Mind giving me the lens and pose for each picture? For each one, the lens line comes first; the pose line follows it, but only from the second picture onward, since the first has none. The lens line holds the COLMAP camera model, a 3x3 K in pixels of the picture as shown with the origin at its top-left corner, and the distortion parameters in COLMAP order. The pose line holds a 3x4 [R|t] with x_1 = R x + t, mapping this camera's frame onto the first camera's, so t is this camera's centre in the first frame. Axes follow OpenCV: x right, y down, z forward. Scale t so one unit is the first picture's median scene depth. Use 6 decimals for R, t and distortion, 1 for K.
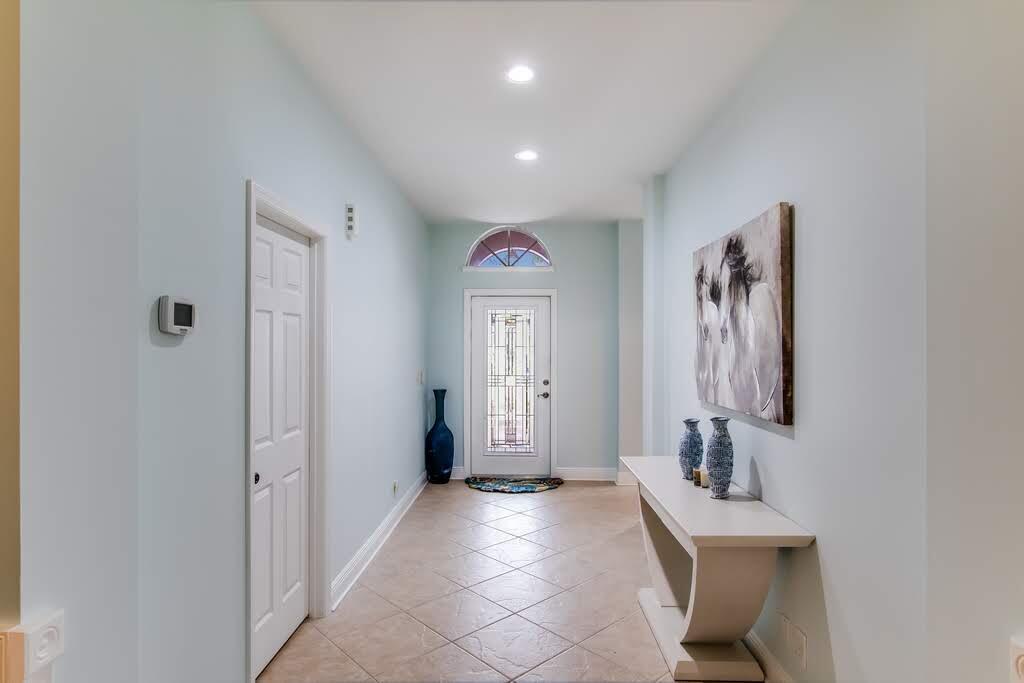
lens RADIAL K [[471.7, 0, 510.6], [0, 471.7, 350.8], [0, 0, 1]] dist [-0.014820, 0.000342]
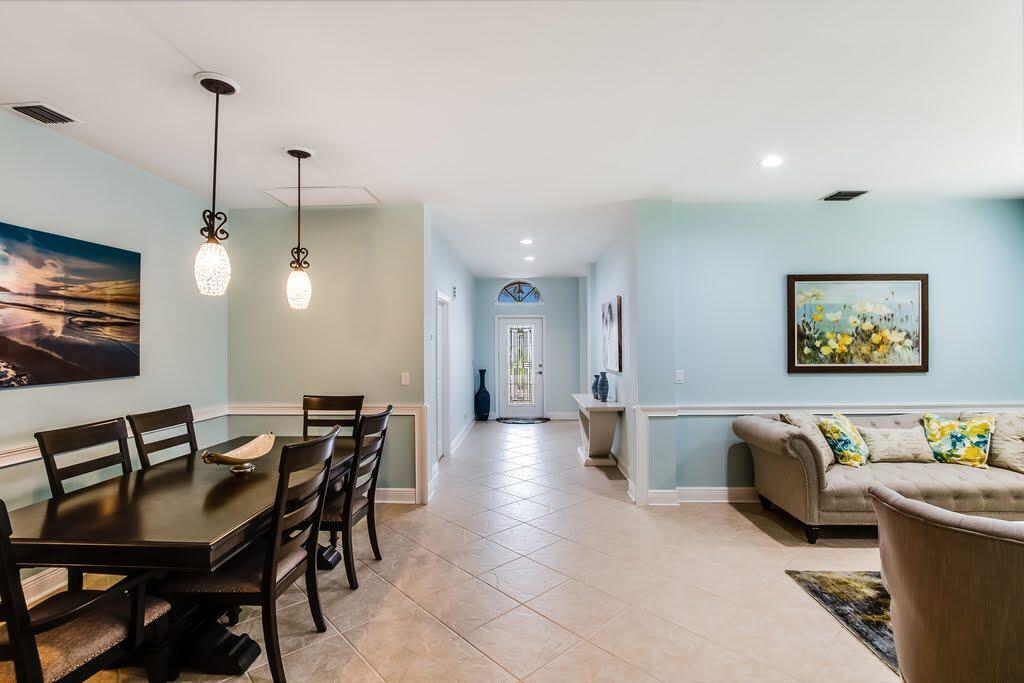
lens RADIAL K [[468.7, 0, 512.0], [0, 468.7, 341.5], [0, 0, 1]] dist [-0.039533, 0.000038]
pose [[0.999955, -0.007480, -0.005820, -0.023605], [0.007345, 0.999712, -0.022857, 0.014918], [0.005989, 0.022813, 0.999722, -0.834248]]
